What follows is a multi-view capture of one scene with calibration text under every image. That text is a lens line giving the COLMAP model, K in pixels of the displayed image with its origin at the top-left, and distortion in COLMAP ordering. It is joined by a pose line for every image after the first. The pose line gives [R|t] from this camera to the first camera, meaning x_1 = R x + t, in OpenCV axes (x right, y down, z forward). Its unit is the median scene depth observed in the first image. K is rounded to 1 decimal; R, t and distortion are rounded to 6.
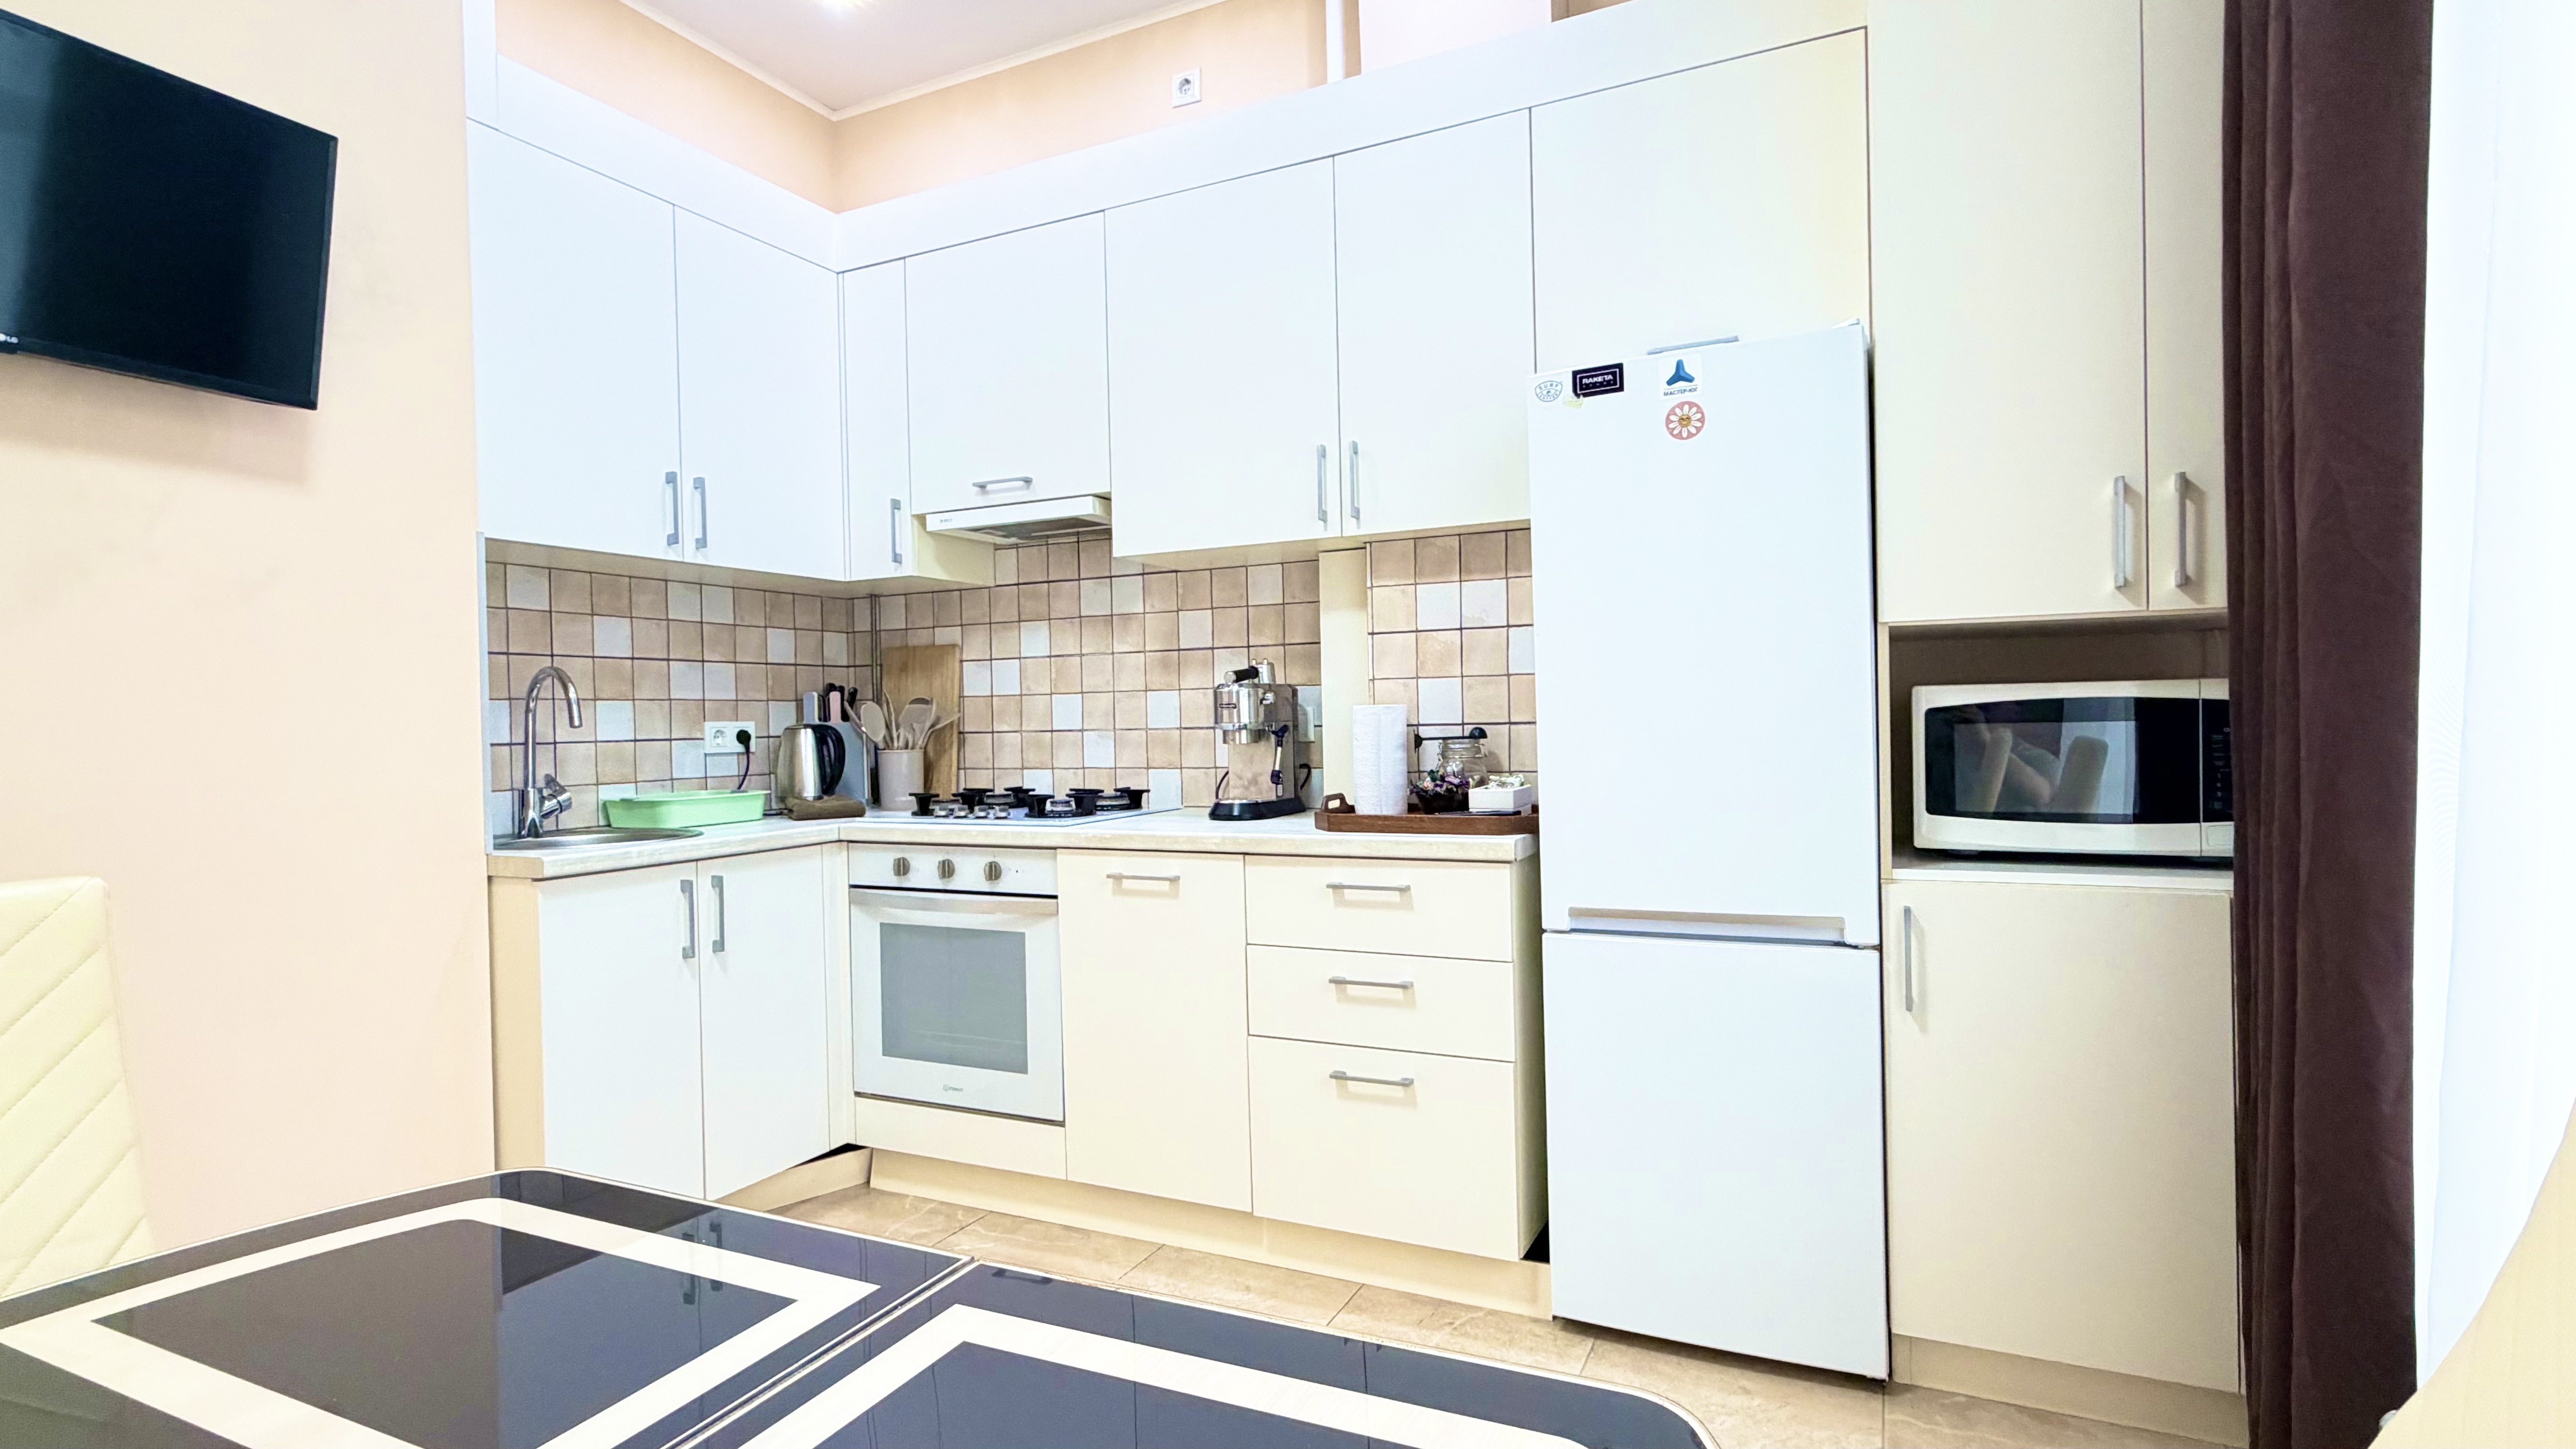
lens RADIAL K [[1229.2, 0, 1282.1], [0, 1229.2, 735.0], [0, 0, 1]] dist [-0.000482, -0.000612]
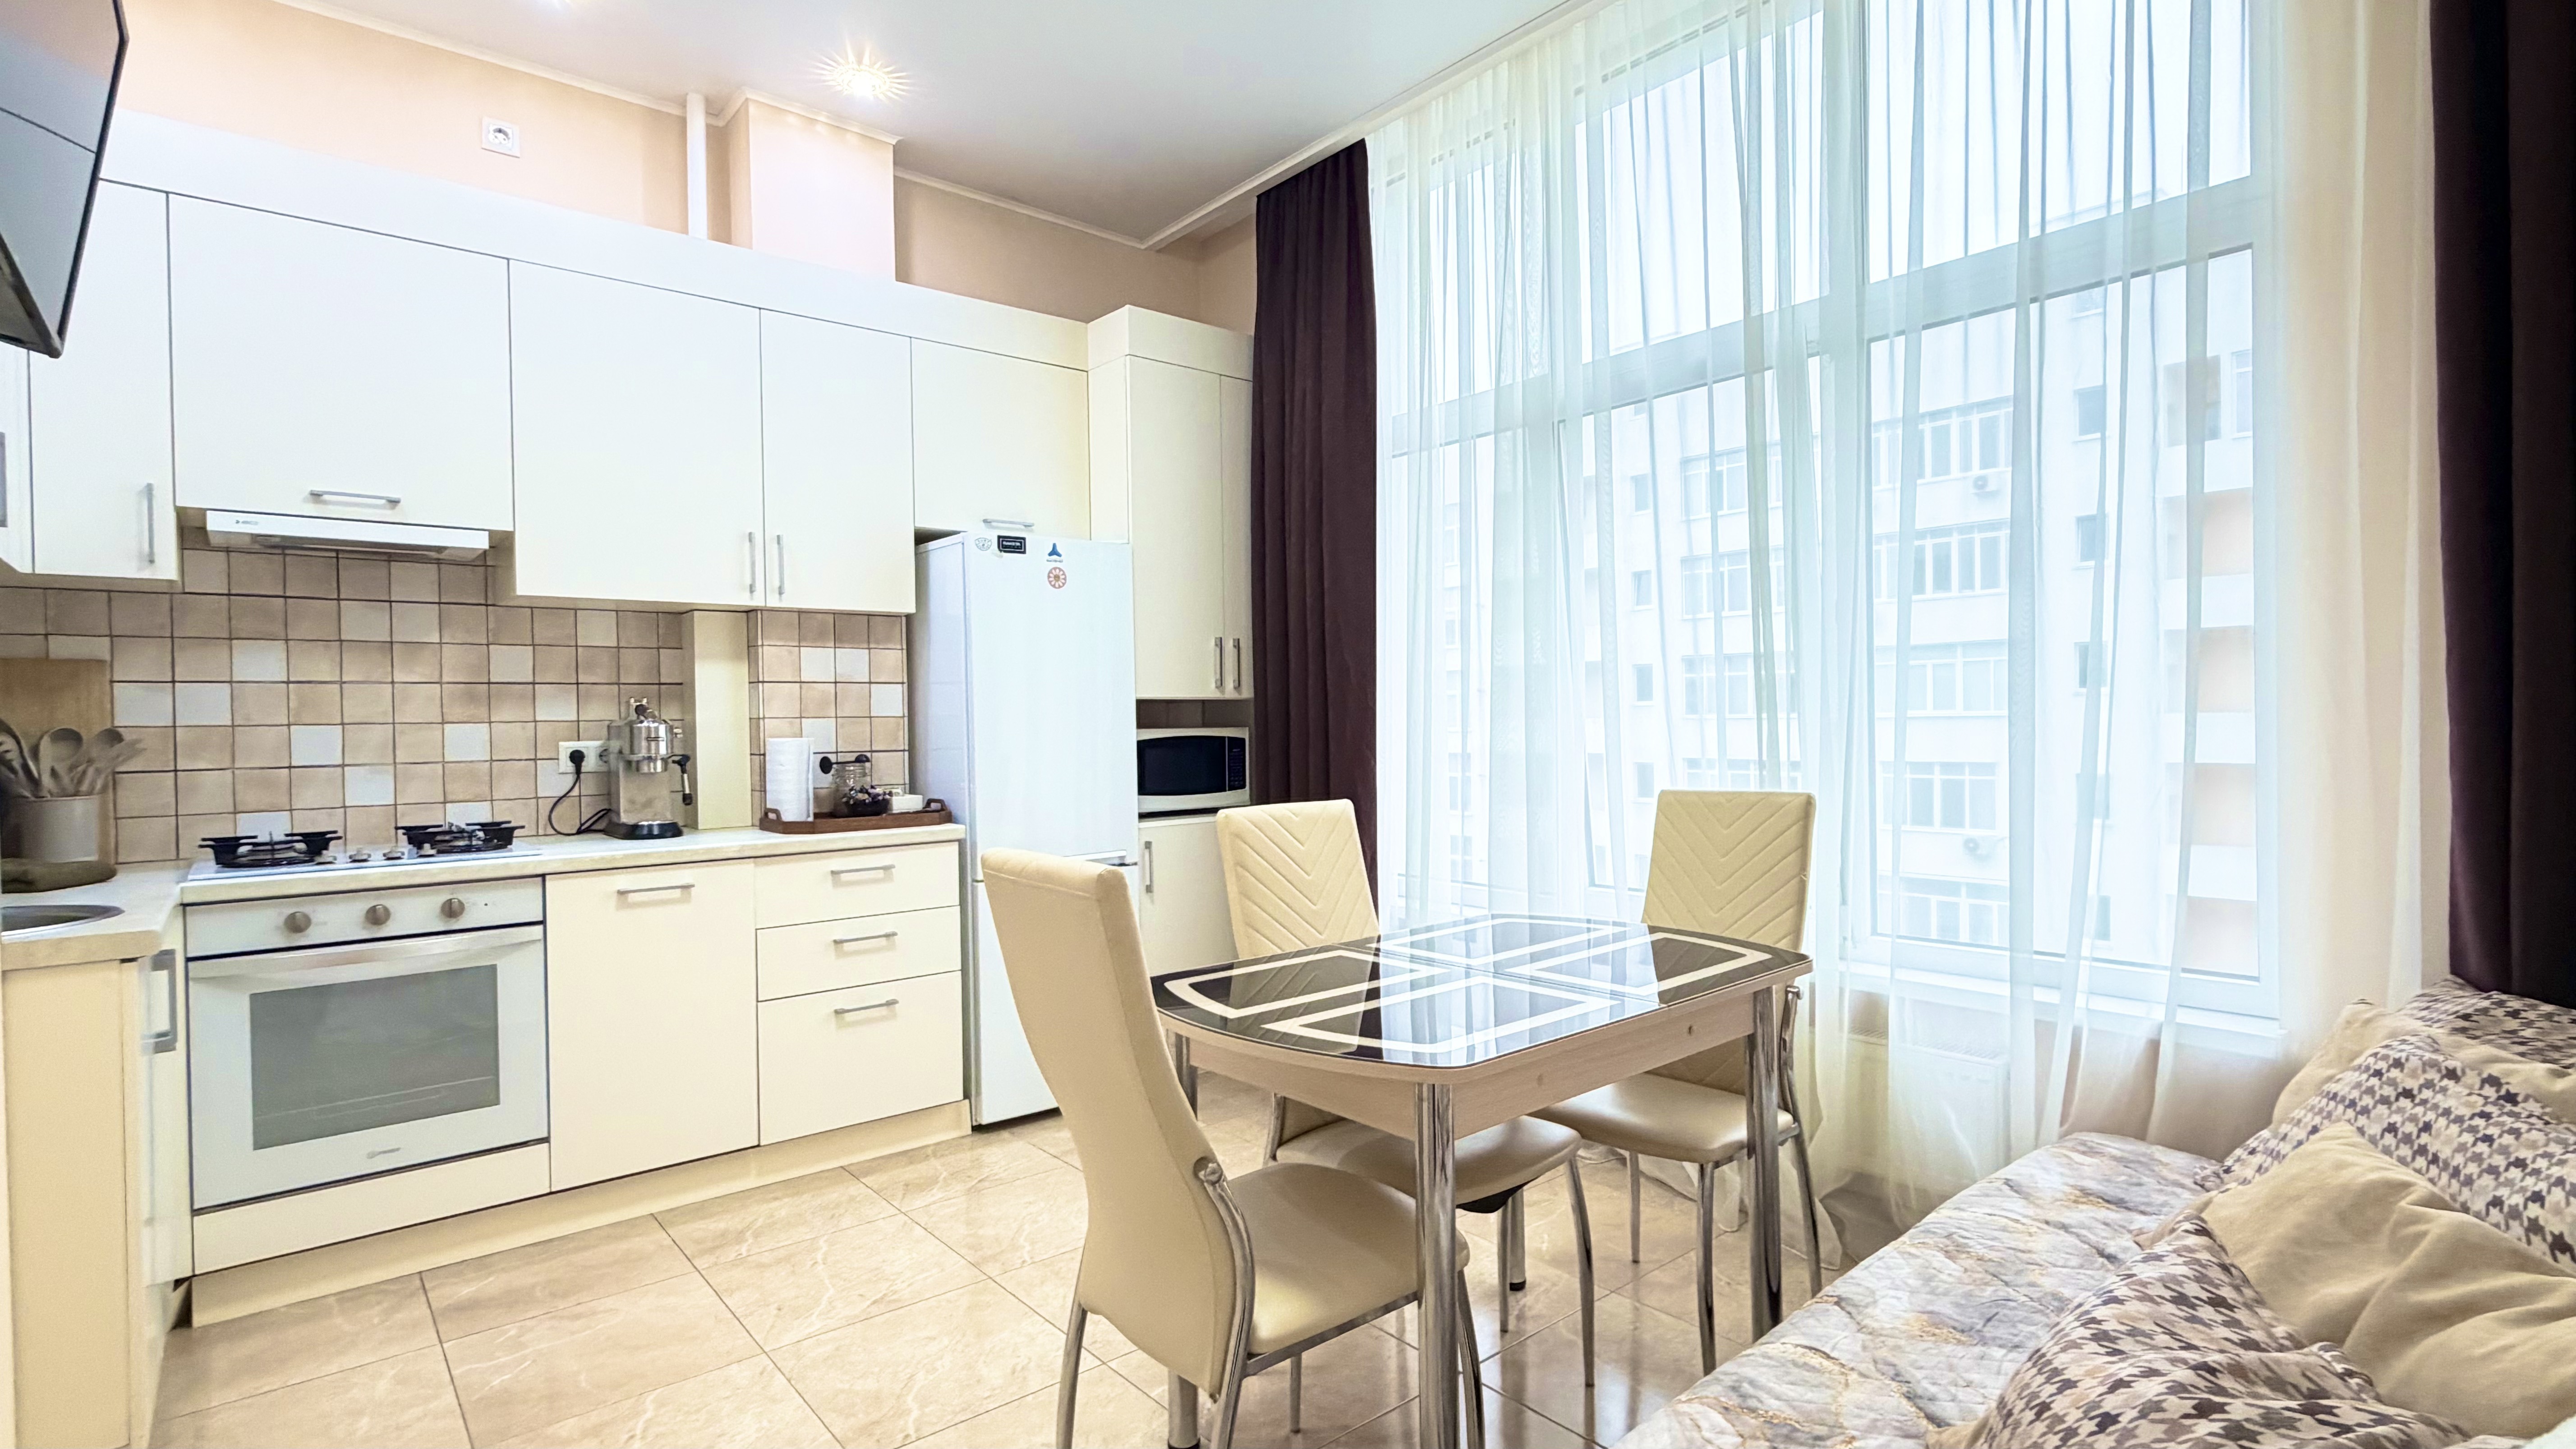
lens RADIAL K [[1219.4, 0, 1284.2], [0, 1219.4, 715.3], [0, 0, 1]] dist [0.001911, 0.000272]
pose [[0.408284, 0.014554, 0.912739, -0.841268], [0.017995, 0.999550, -0.023988, -0.007999], [-0.912677, 0.026219, 0.407839, -0.006461]]
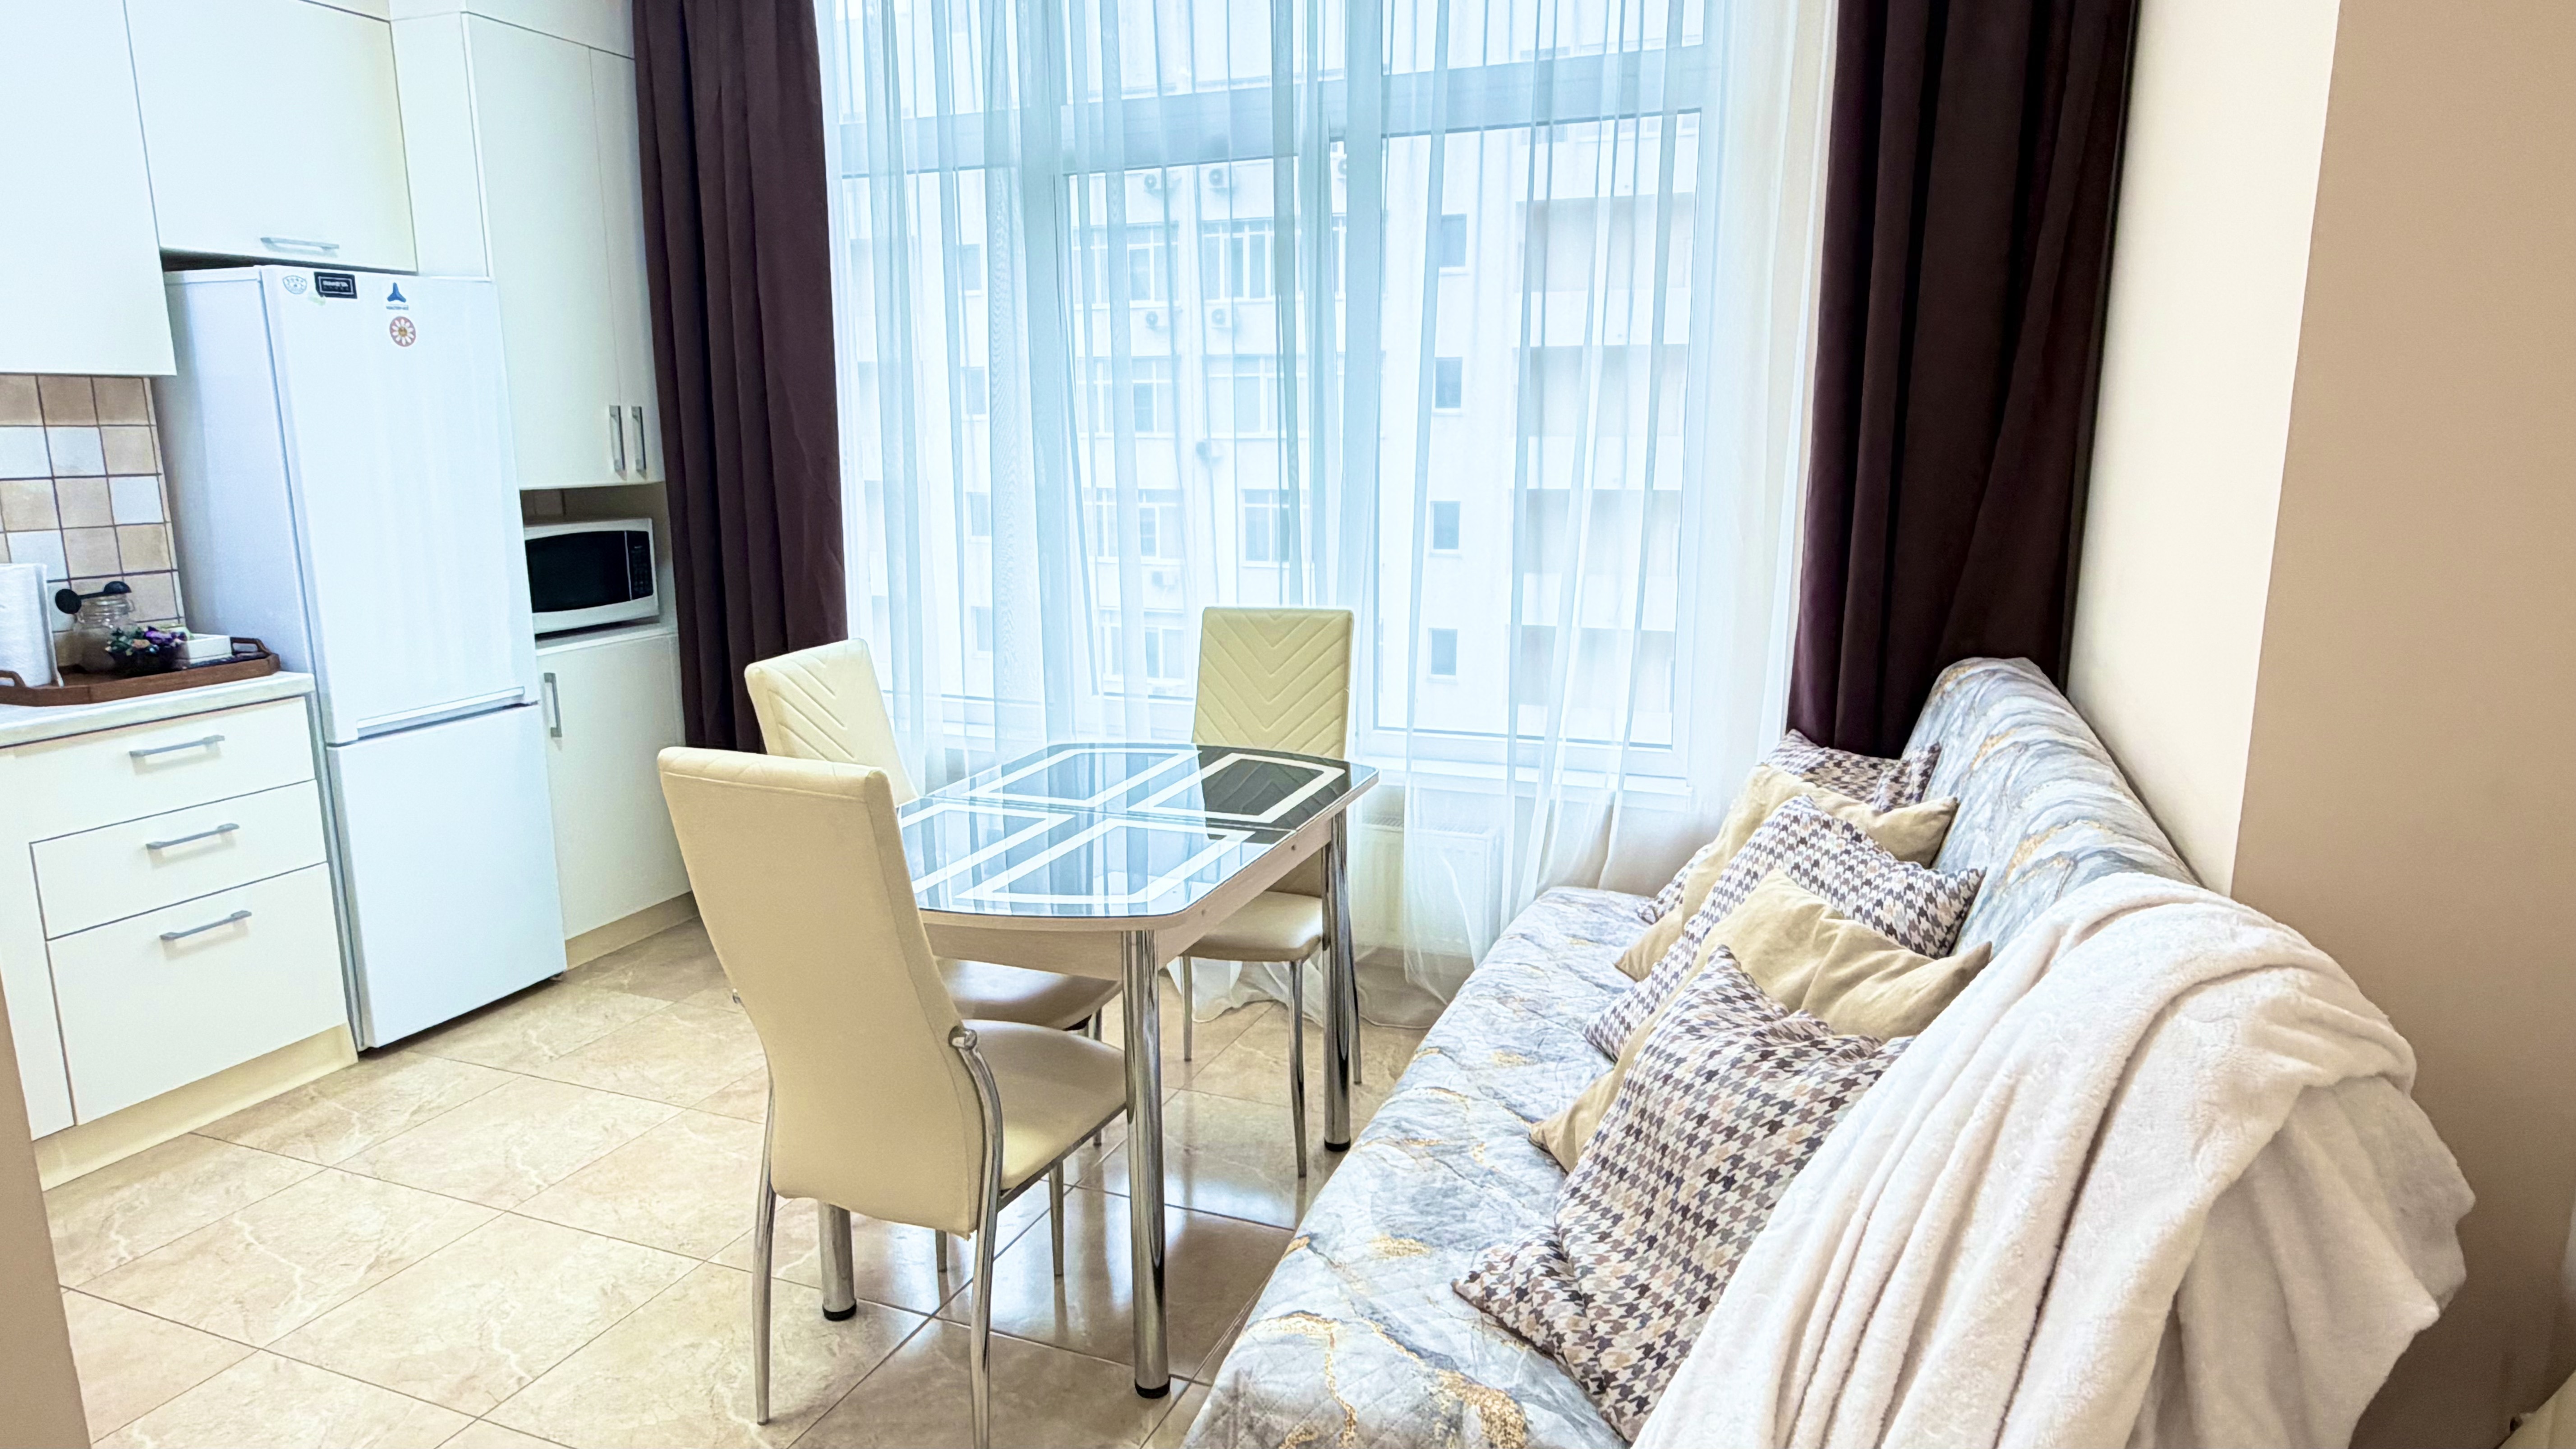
lens RADIAL K [[1559.4, 0, 1273.8], [0, 1559.4, 732.1], [0, 0, 1]] dist [0.000902, 0.001307]
pose [[-0.059347, -0.177193, 0.982385, -1.053775], [0.019149, 0.983737, 0.178594, -0.085722], [-0.998054, 0.029411, -0.054989, 0.134936]]
